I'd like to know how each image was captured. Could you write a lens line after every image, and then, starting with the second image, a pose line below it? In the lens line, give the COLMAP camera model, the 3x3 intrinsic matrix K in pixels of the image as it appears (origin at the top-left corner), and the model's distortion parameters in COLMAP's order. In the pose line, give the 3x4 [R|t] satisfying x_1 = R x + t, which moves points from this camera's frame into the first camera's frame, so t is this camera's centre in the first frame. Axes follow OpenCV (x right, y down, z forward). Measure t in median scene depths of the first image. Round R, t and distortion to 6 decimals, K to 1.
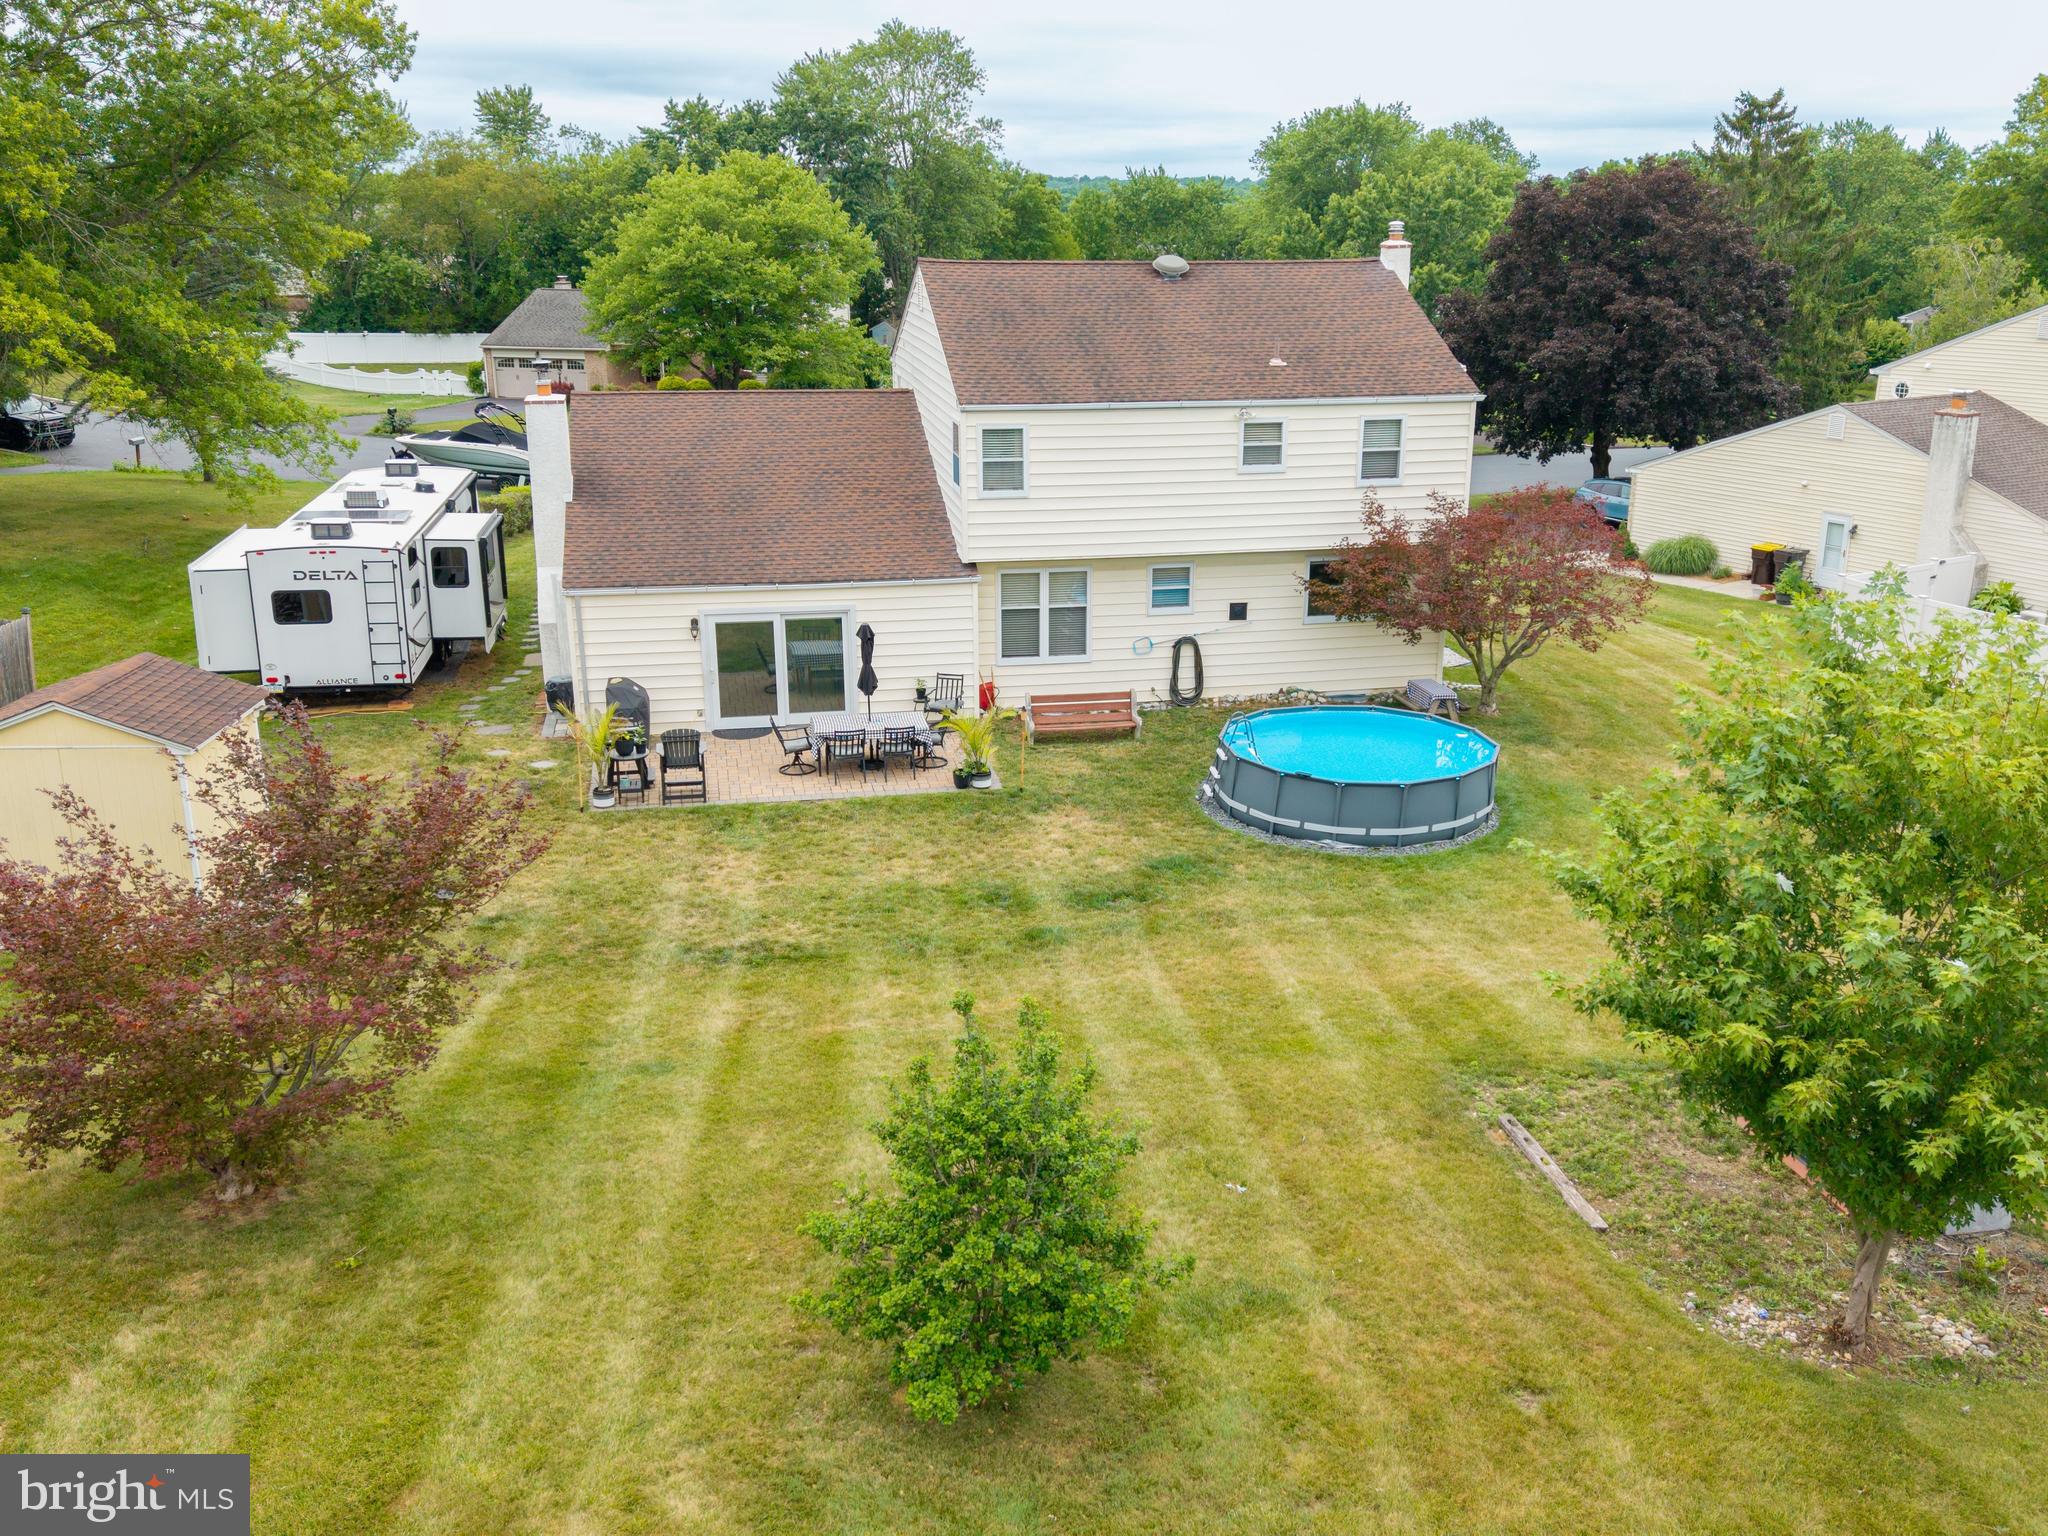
lens RADIAL K [[1802.9, 0, 1072.6], [0, 1802.9, 772.0], [0, 0, 1]] dist [0.143900, -0.329162]
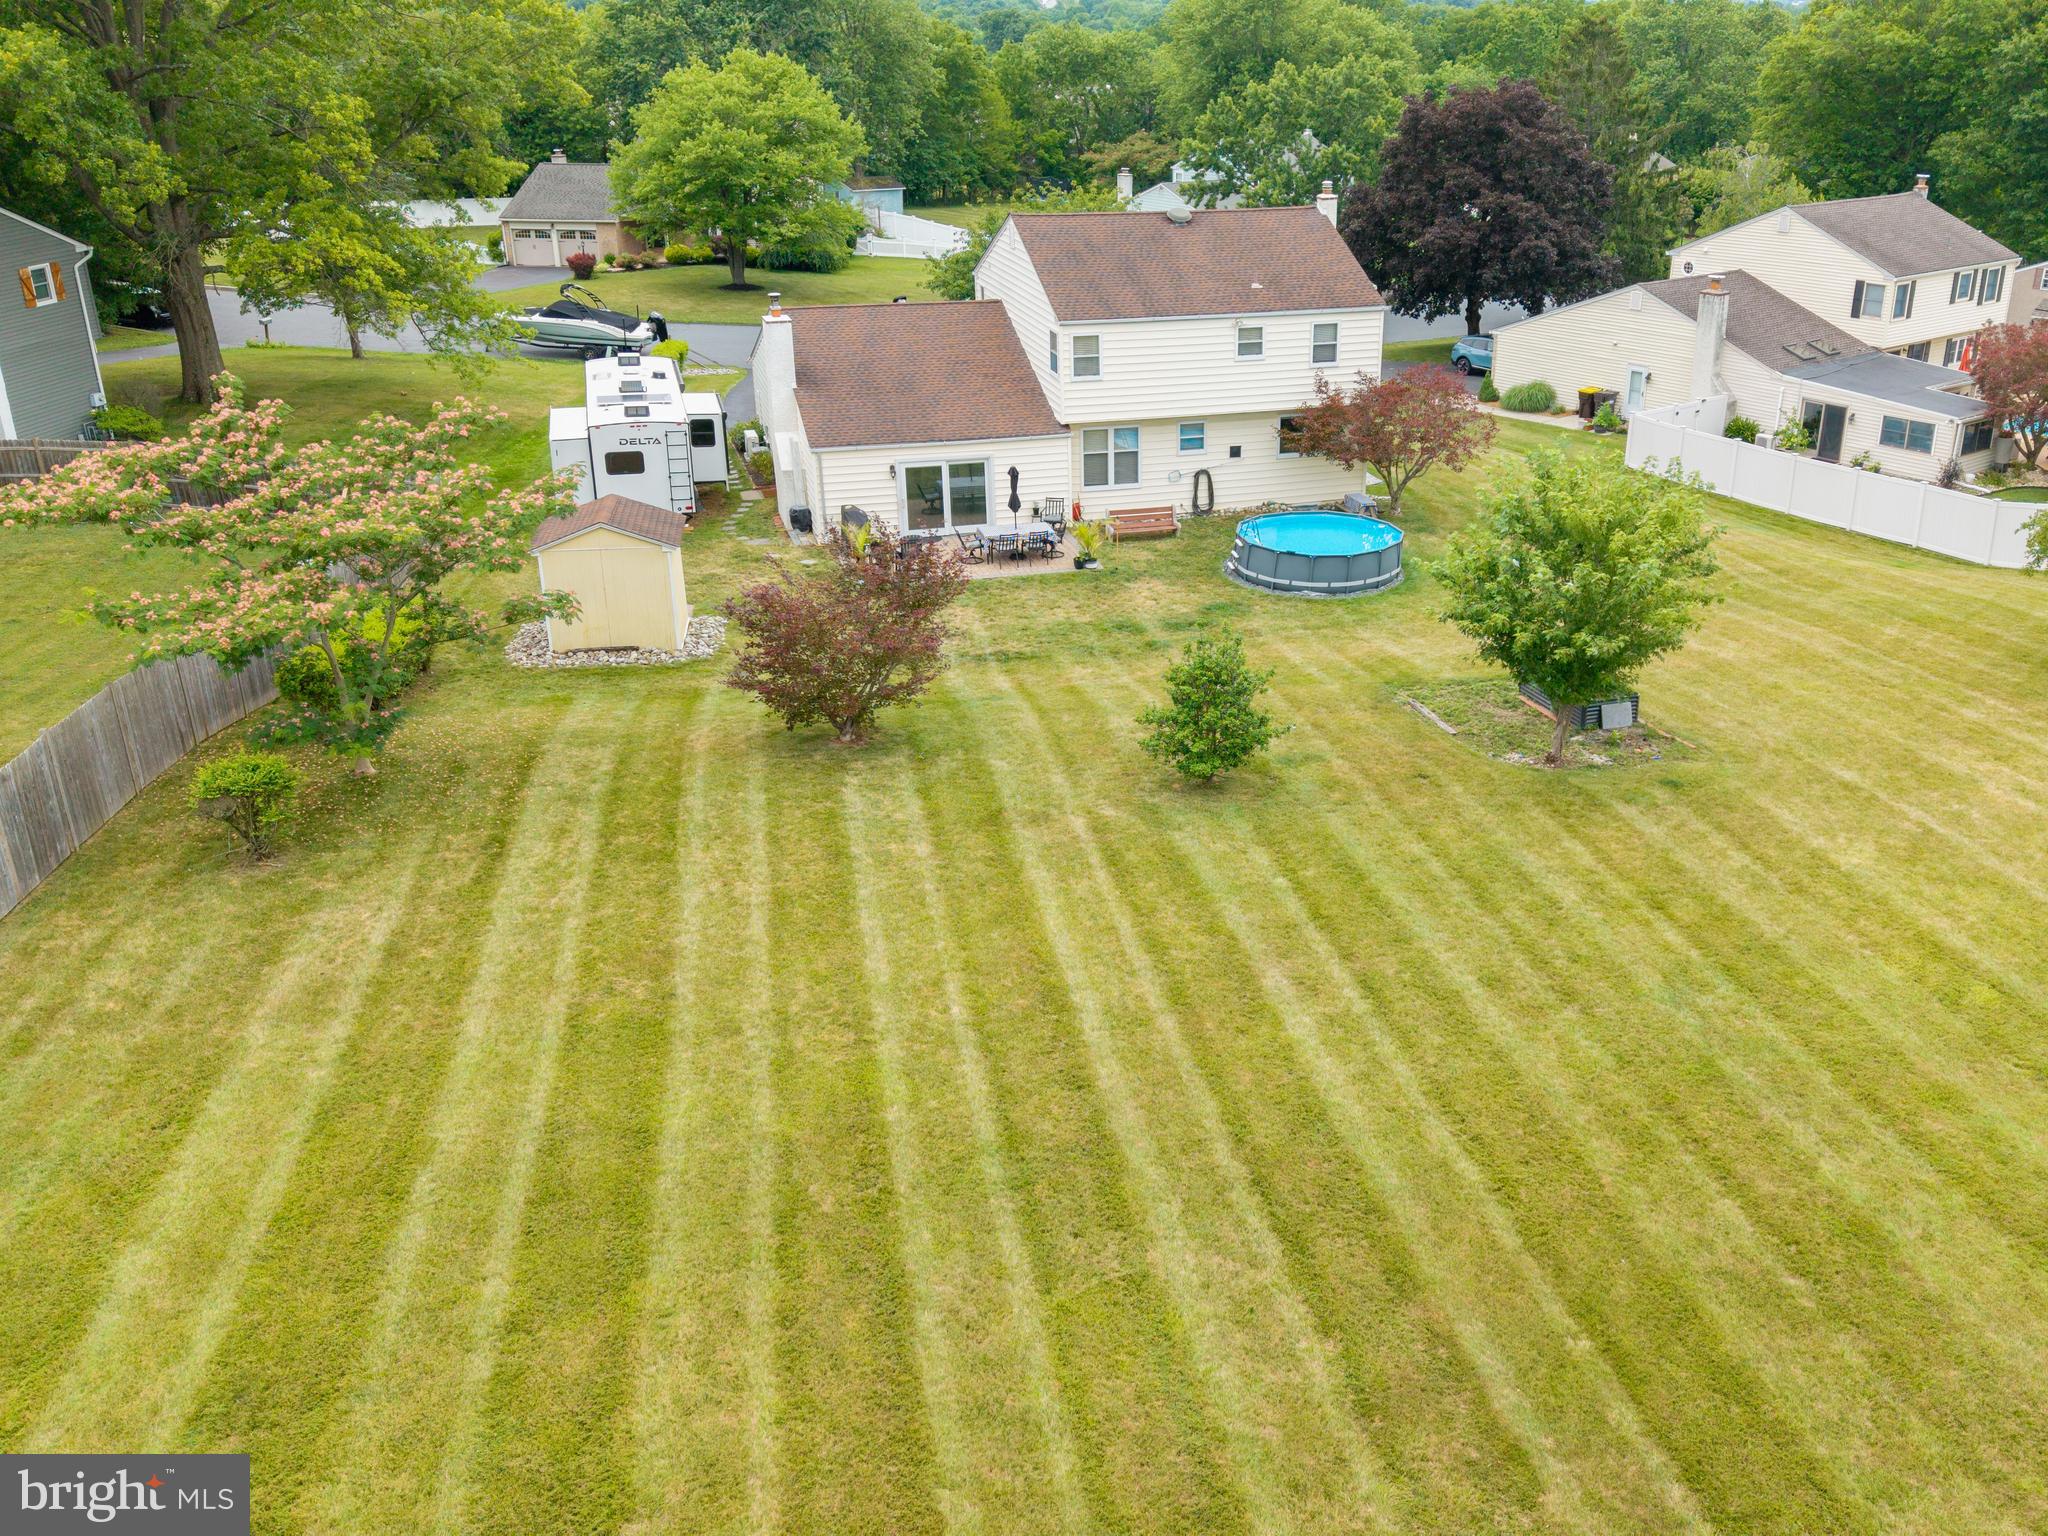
lens RADIAL K [[1804.9, 0, 1176.2], [0, 1804.9, 773.7], [0, 0, 1]] dist [0.185024, -0.545196]
pose [[0.993340, -0.043536, 0.106679, -0.137892], [0.033400, 0.994914, 0.095026, 0.035684], [-0.110274, -0.090831, 0.989742, -0.557353]]
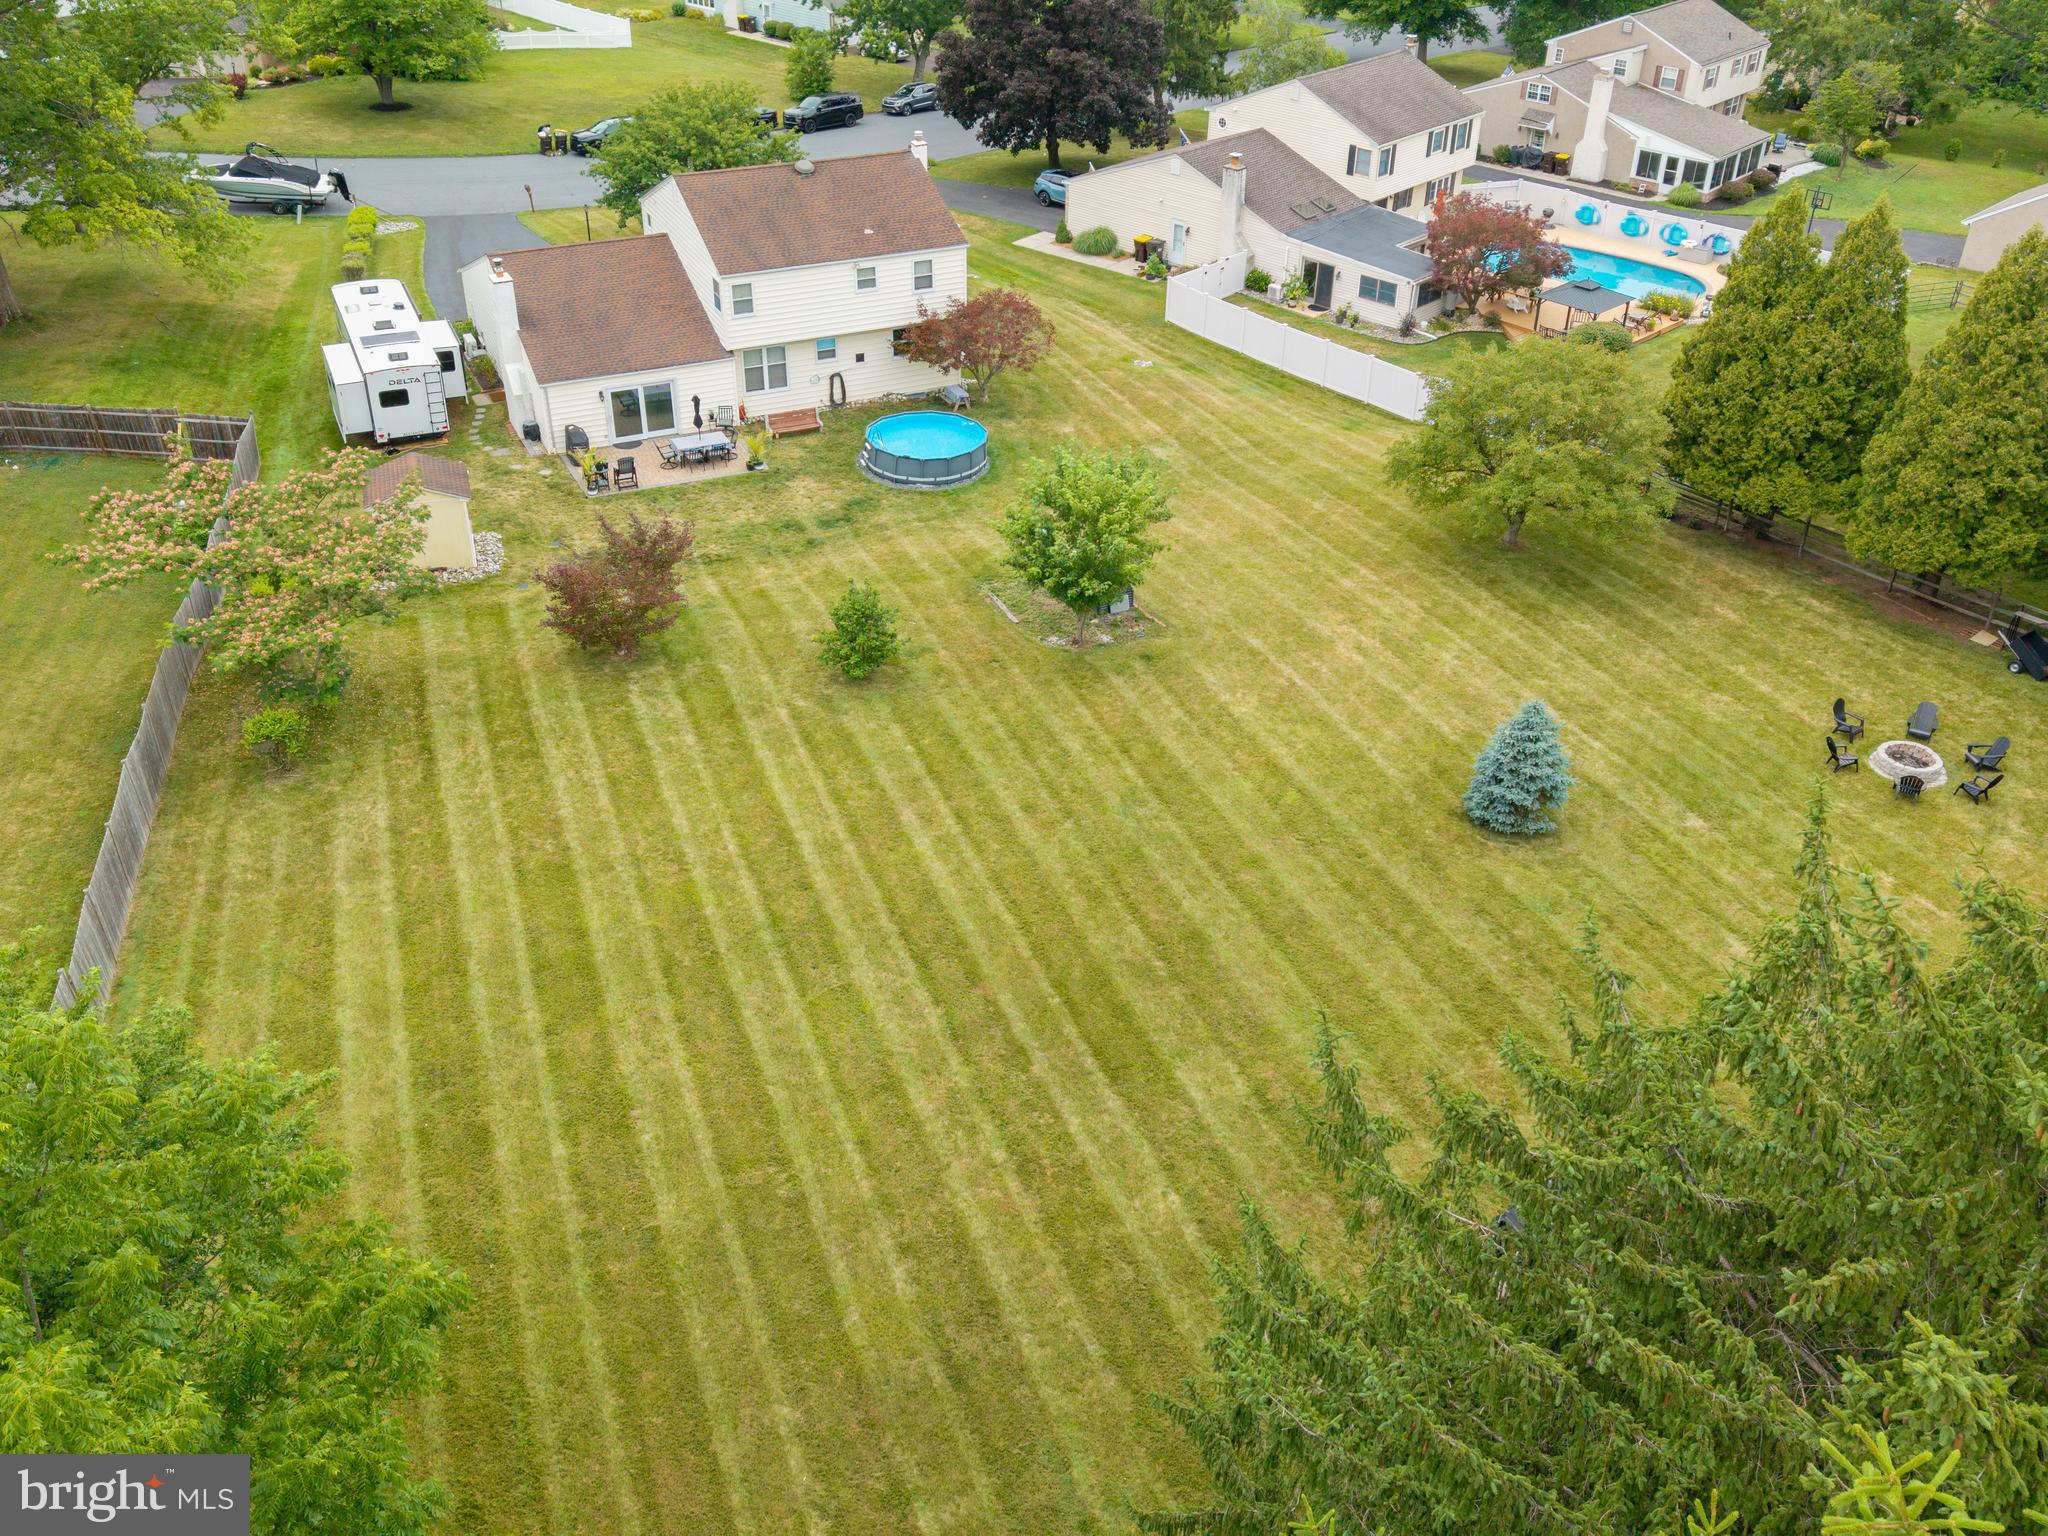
lens RADIAL K [[1819.4, 0, 1024.0], [0, 1819.4, 768.0], [0, 0, 1]] dist [0.167958, -0.467733]
pose [[0.971522, -0.121936, 0.203165, -0.207718], [0.062675, 0.959128, 0.275943, -0.209669], [-0.228509, -0.255351, 0.939457, -1.110138]]
